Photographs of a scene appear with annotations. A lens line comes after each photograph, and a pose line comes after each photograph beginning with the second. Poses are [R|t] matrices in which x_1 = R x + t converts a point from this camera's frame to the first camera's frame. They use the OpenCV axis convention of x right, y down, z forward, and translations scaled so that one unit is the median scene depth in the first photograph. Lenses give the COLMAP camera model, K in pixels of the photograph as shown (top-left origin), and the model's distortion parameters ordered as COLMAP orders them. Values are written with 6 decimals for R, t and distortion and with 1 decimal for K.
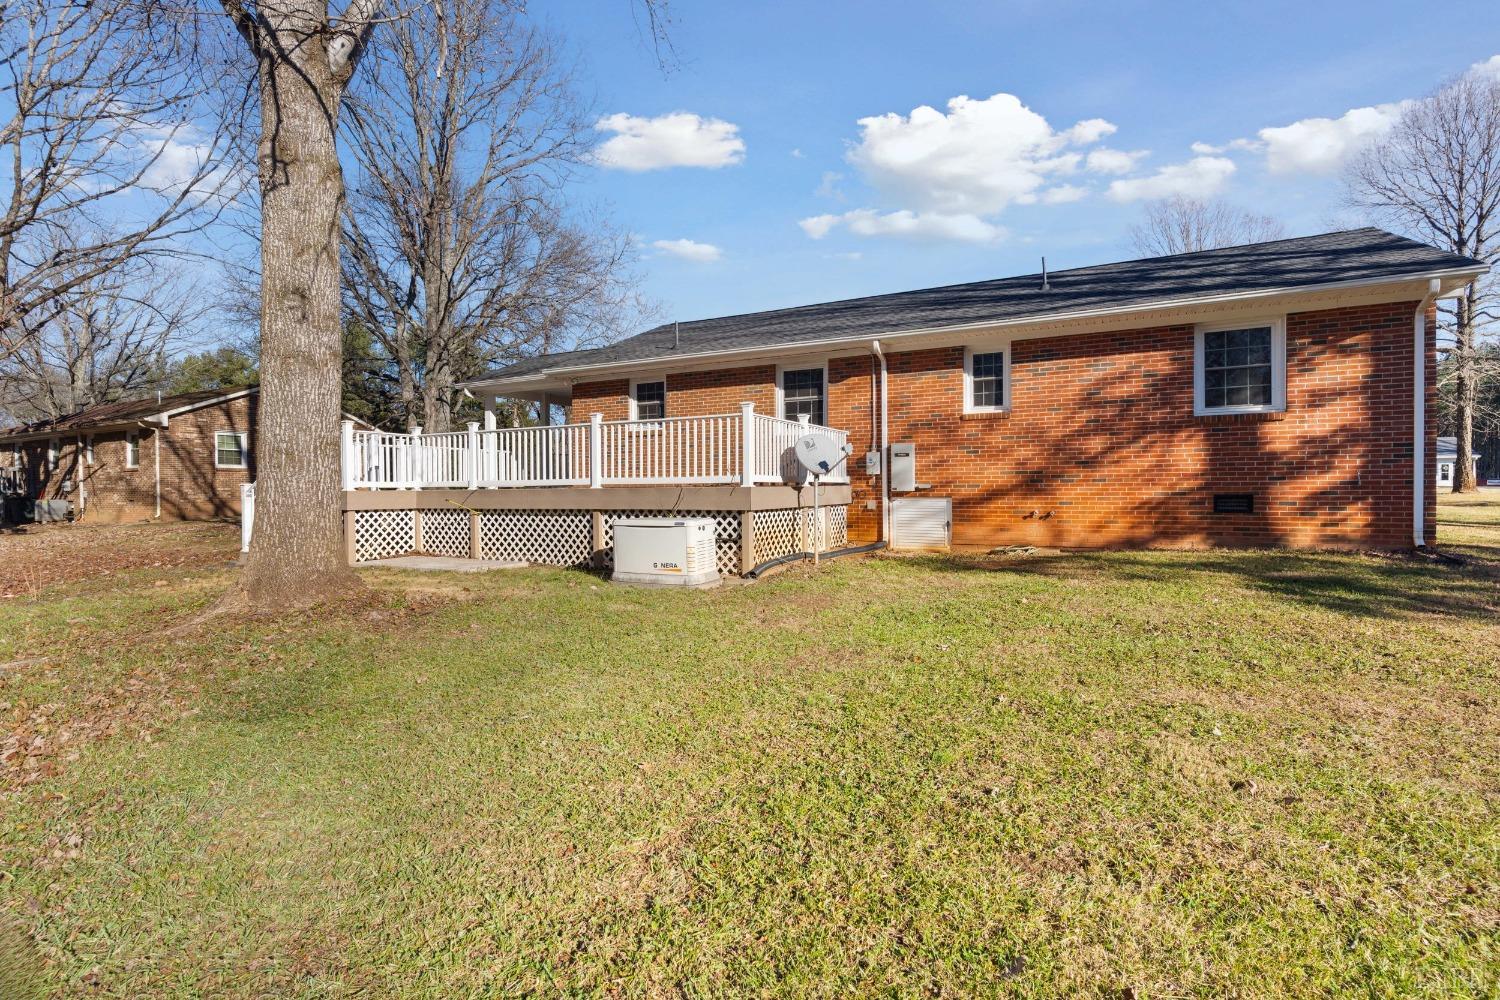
lens RADIAL K [[721.9, 0, 751.7], [0, 721.9, 482.8], [0, 0, 1]] dist [0.000435, -0.000063]
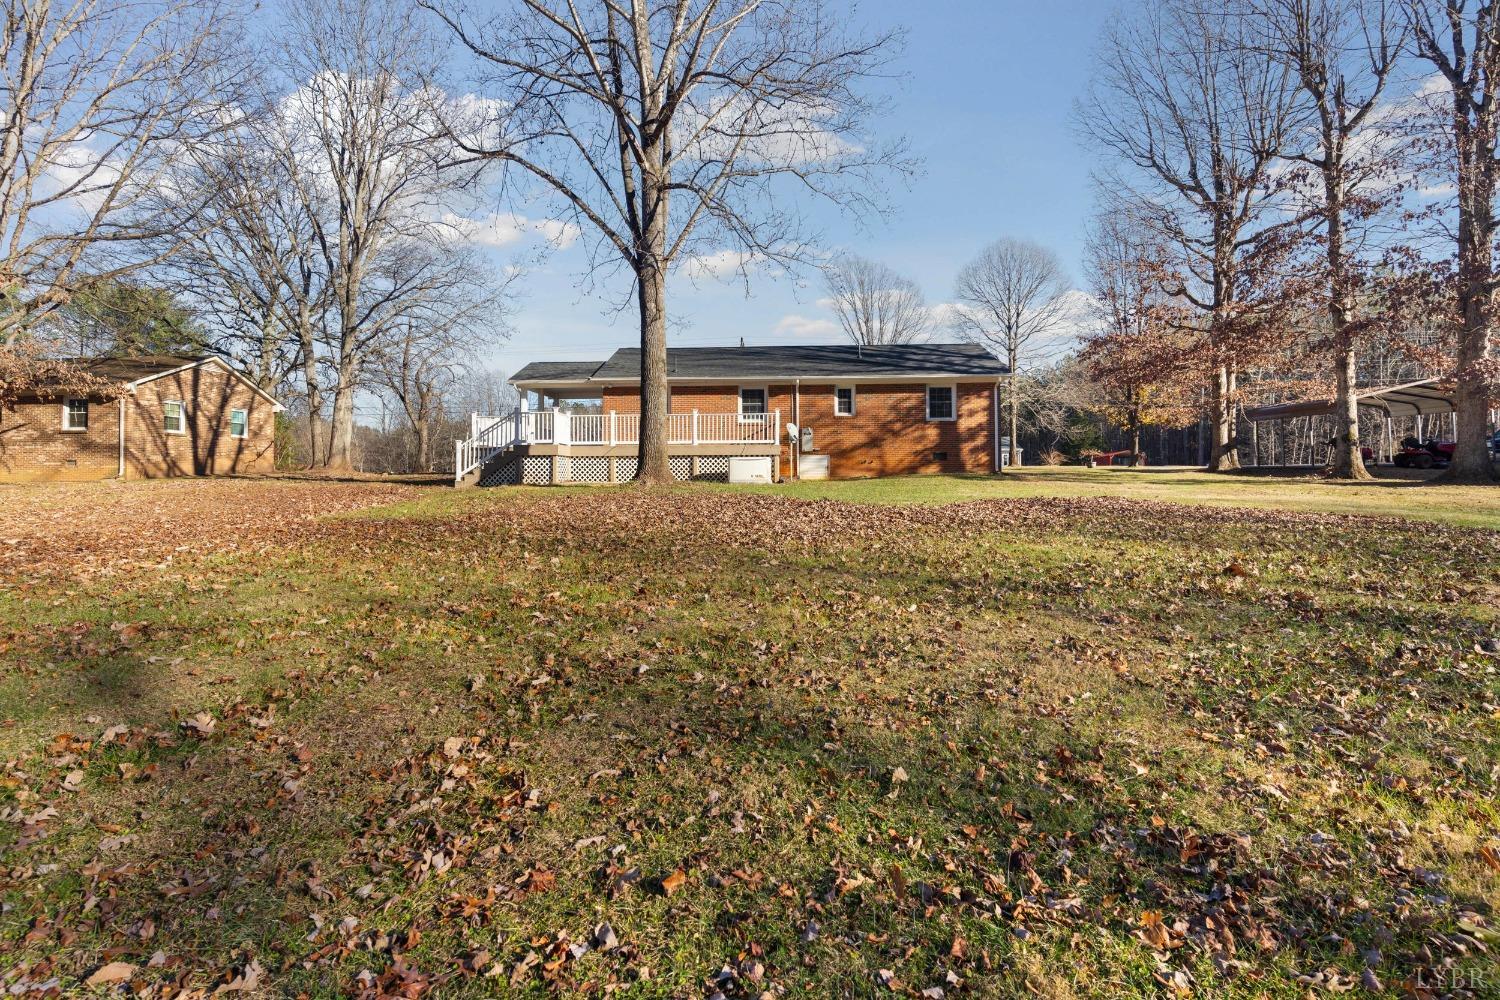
lens RADIAL K [[721.9, 0, 751.7], [0, 721.9, 482.8], [0, 0, 1]] dist [0.000435, -0.000063]
pose [[0.906770, -0.000253, 0.421626, -0.811761], [-0.007732, 0.999822, 0.017230, 0.068077], [-0.421555, -0.018884, 0.906606, -0.832031]]
